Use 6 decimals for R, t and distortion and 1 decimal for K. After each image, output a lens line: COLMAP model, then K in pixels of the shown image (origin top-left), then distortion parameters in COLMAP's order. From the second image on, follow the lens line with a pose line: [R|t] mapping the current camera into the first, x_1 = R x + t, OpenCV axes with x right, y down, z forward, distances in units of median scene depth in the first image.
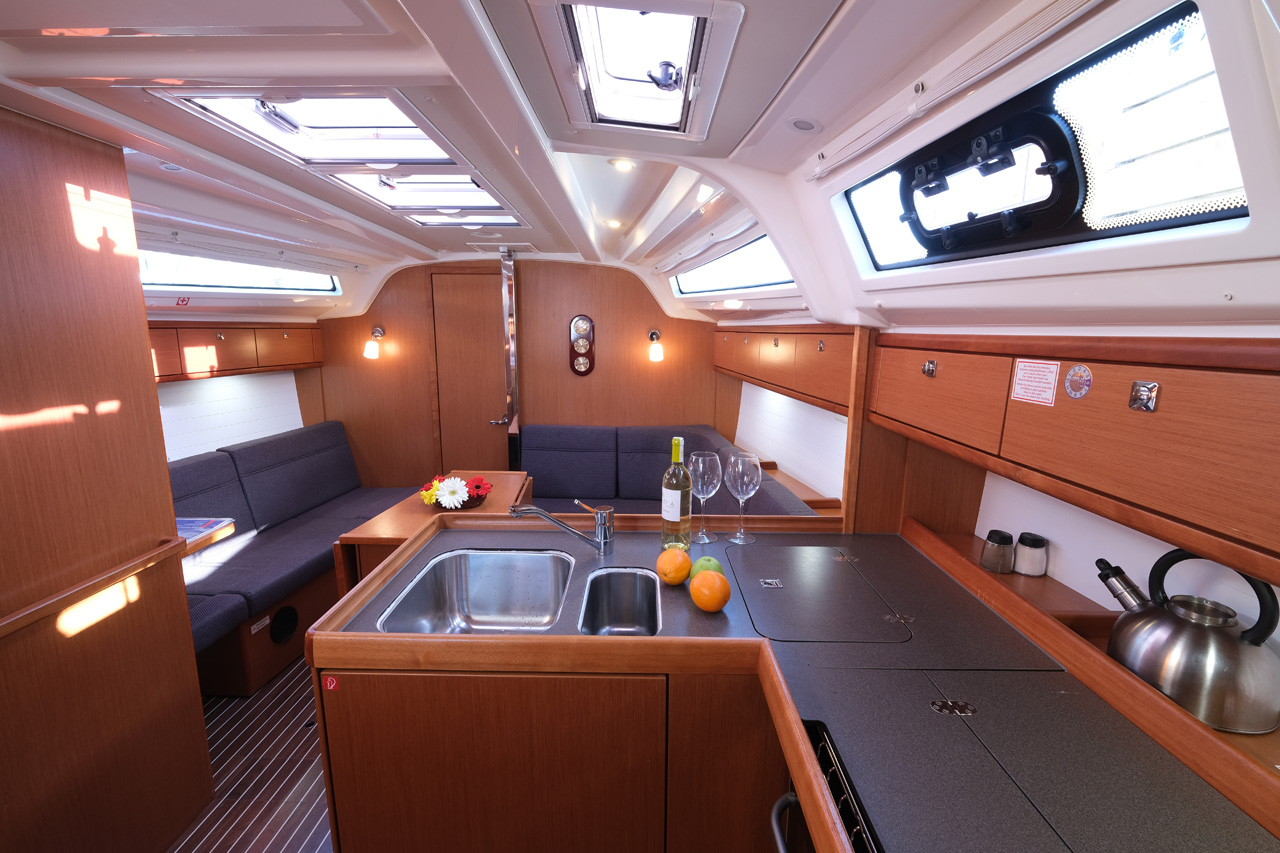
lens RADIAL K [[553.2, 0, 640.0], [0, 553.2, 426.5], [0, 0, 1]] dist [-0.000580, 0.000220]
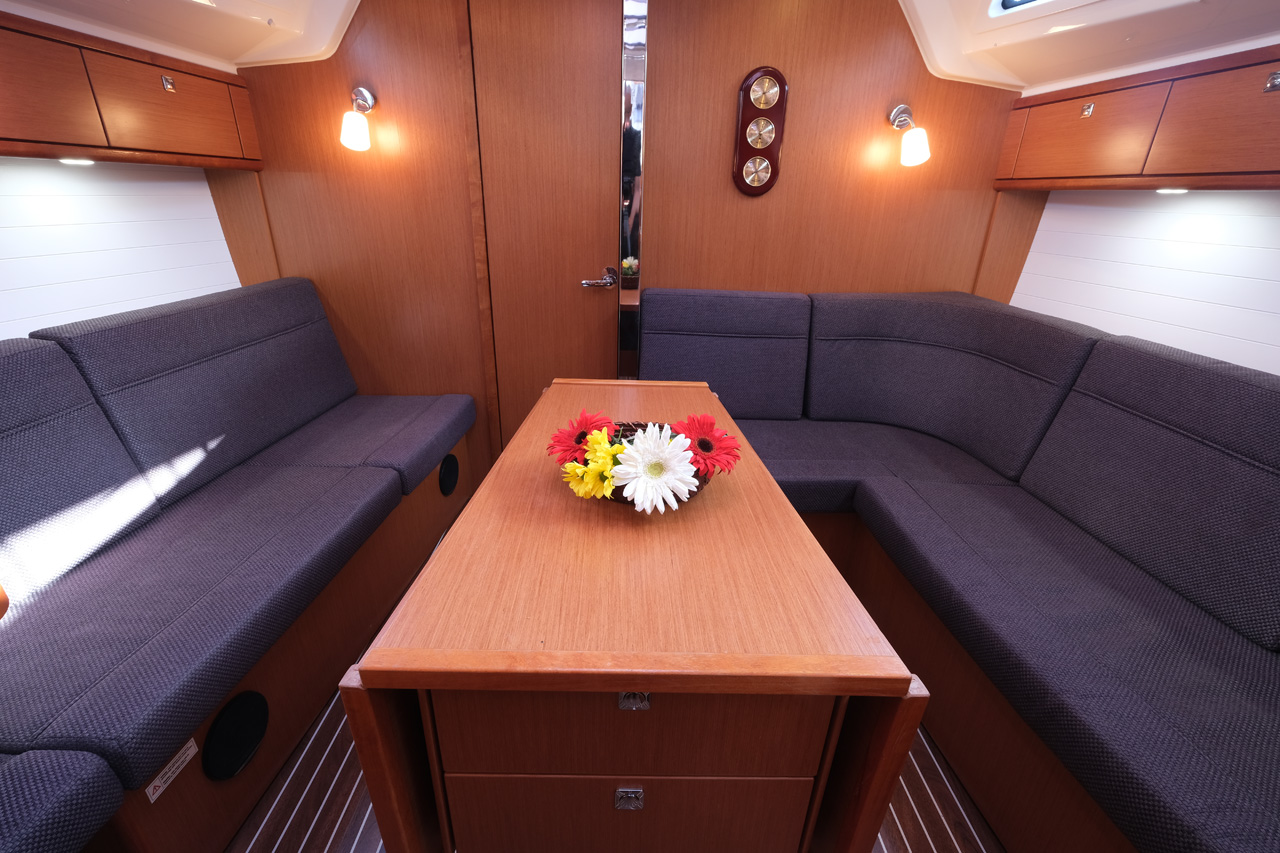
lens RADIAL K [[545.2, 0, 632.1], [0, 545.2, 425.0], [0, 0, 1]] dist [-0.006823, 0.000350]
pose [[0.999510, 0.003238, 0.031137, -0.243108], [-0.010047, 0.975205, 0.221074, 0.010566], [-0.029649, -0.221279, 0.974760, 0.443379]]
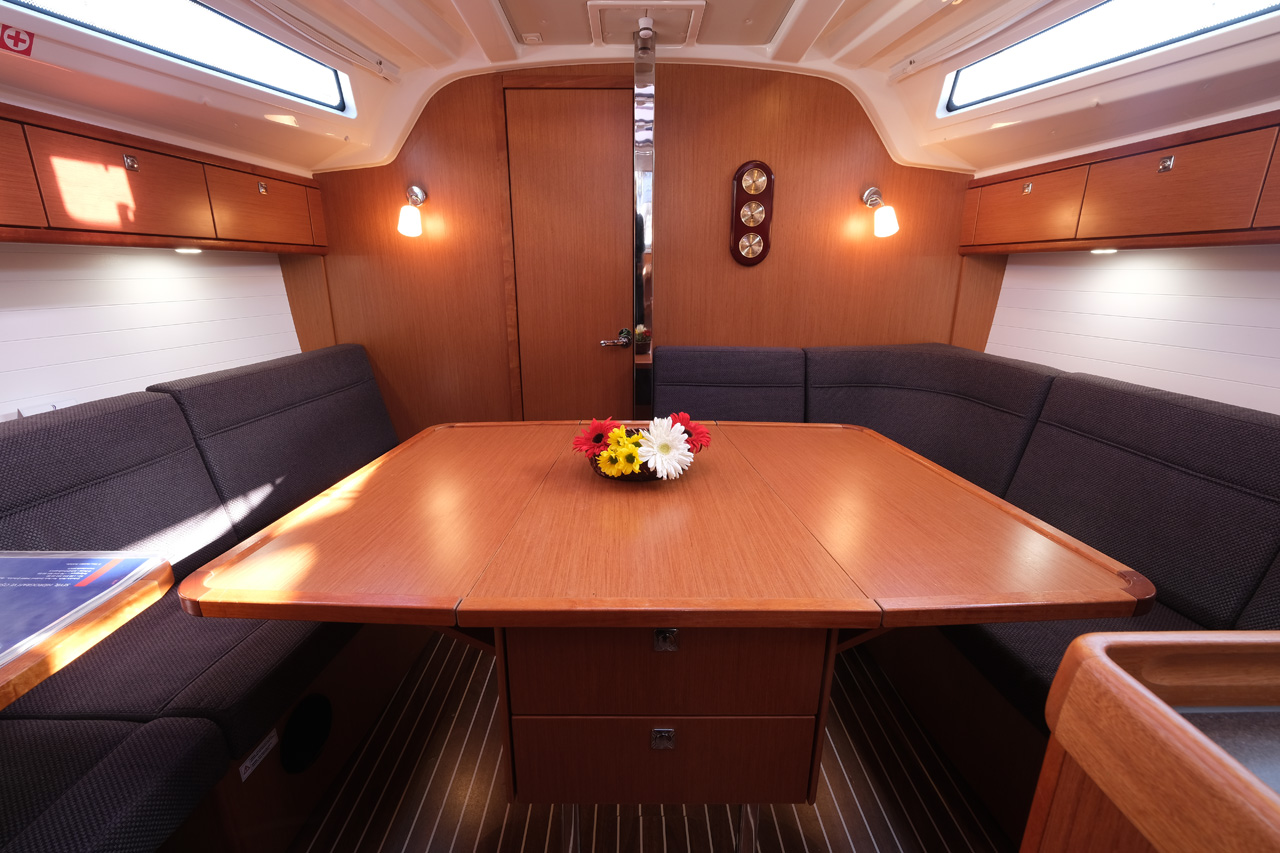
lens RADIAL K [[545.2, 0, 632.1], [0, 545.2, 425.0], [0, 0, 1]] dist [-0.006823, 0.000350]
pose [[0.999763, -0.013710, 0.016890, -0.253210], [0.011988, 0.995098, 0.098168, 0.025687], [-0.018153, -0.097943, 0.995026, 0.382231]]
